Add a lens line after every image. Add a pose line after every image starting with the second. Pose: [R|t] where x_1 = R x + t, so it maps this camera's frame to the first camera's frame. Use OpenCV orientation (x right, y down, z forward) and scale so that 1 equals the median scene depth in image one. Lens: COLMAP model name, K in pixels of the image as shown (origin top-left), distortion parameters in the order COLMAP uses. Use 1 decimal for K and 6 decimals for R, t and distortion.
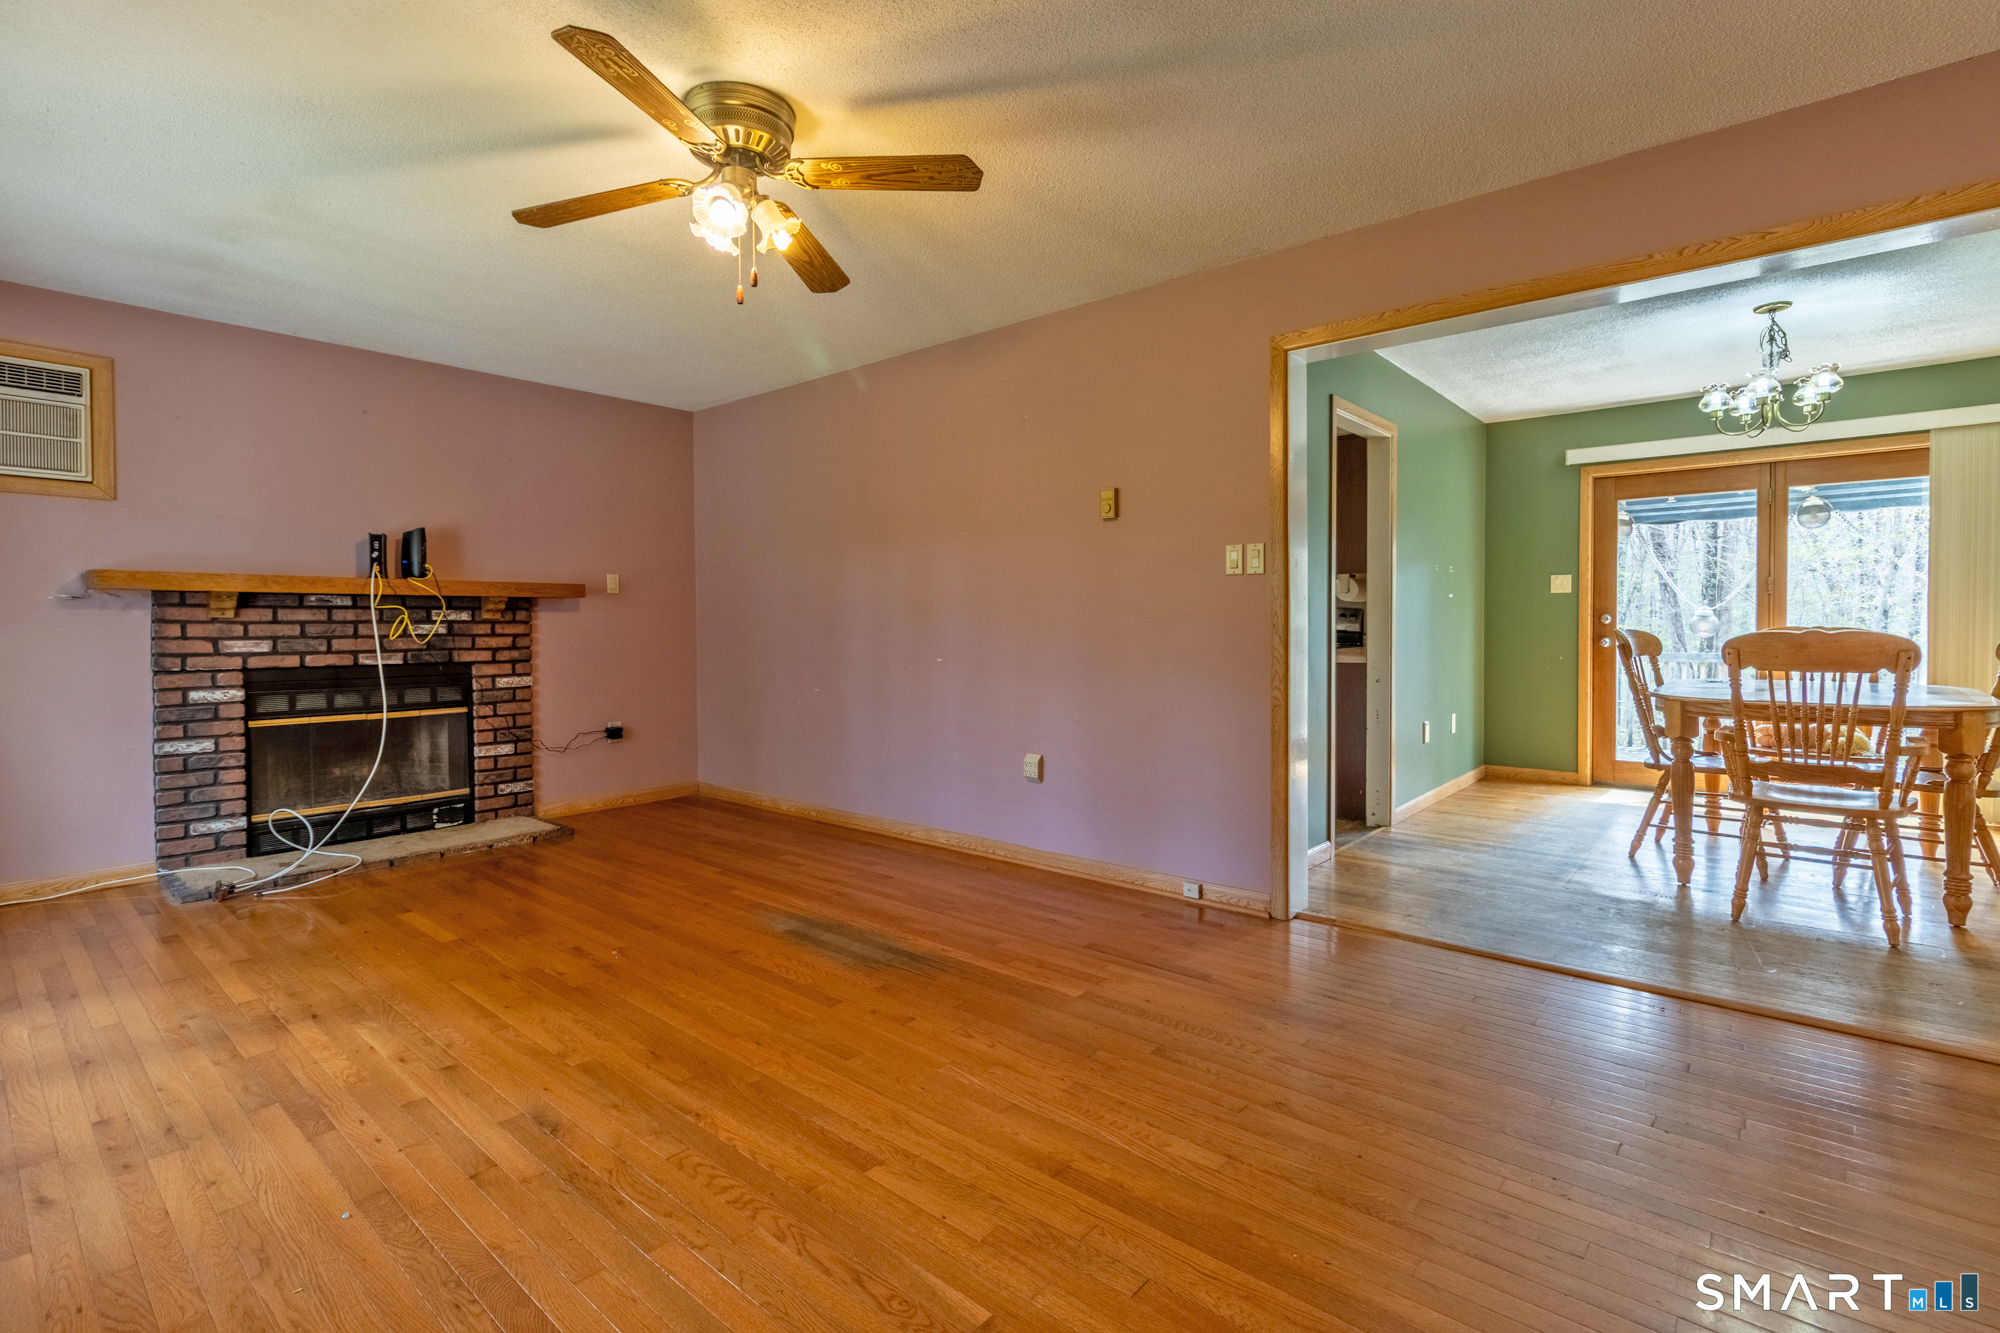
lens RADIAL K [[920.4, 0, 1000.6], [0, 920.4, 639.6], [0, 0, 1]] dist [-0.000033, -0.000003]
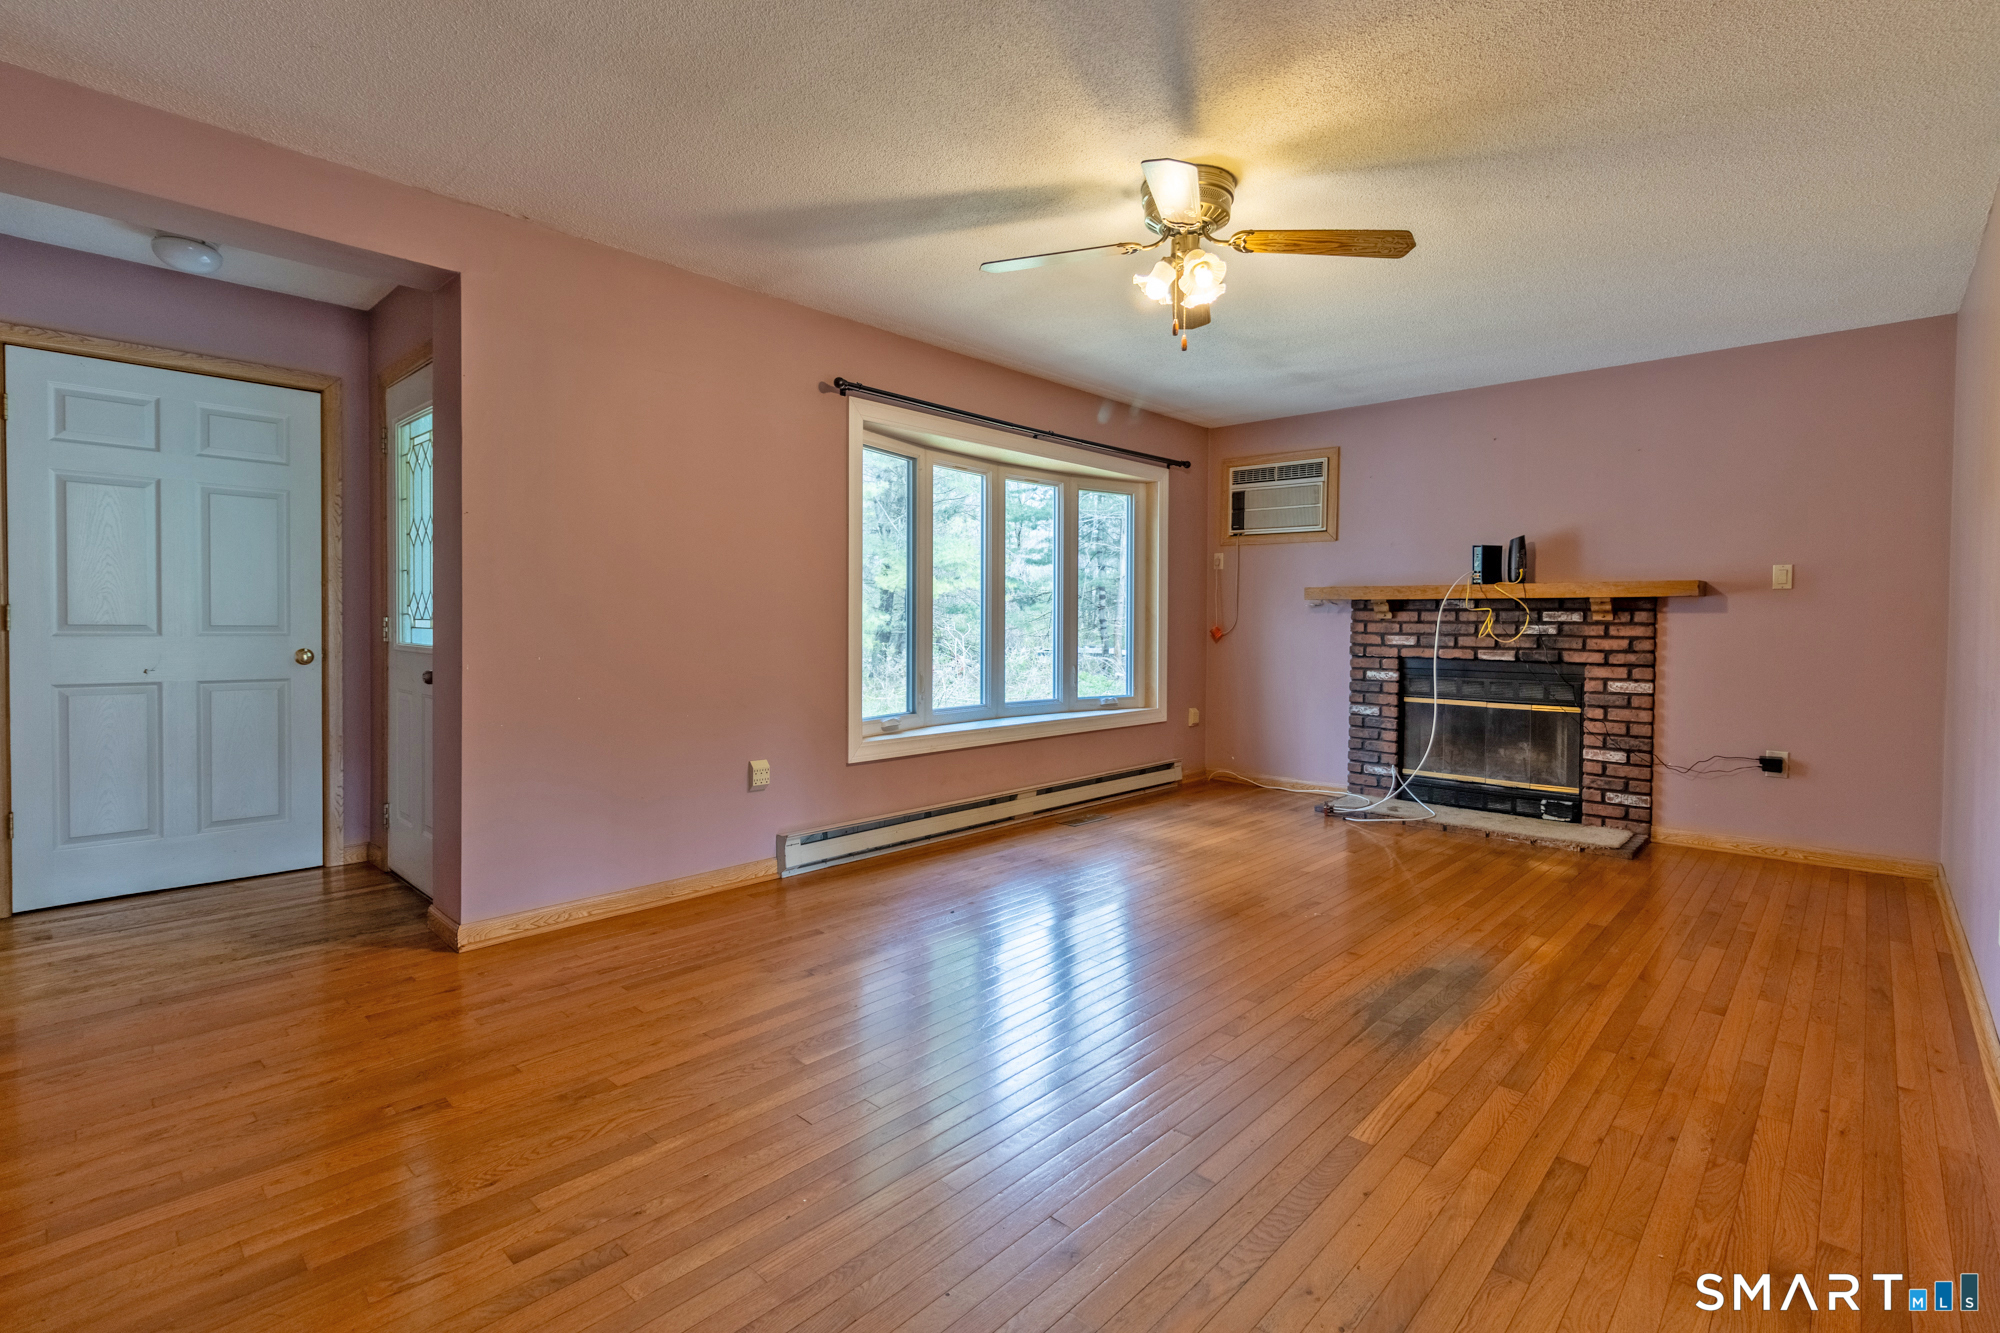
lens RADIAL K [[920.4, 0, 1000.6], [0, 920.4, 639.6], [0, 0, 1]] dist [-0.000033, -0.000003]
pose [[-0.047019, 0.024082, -0.998604, 0.516978], [-0.026292, 0.999333, 0.025338, -0.011533], [0.998548, 0.027447, -0.046354, 0.471151]]
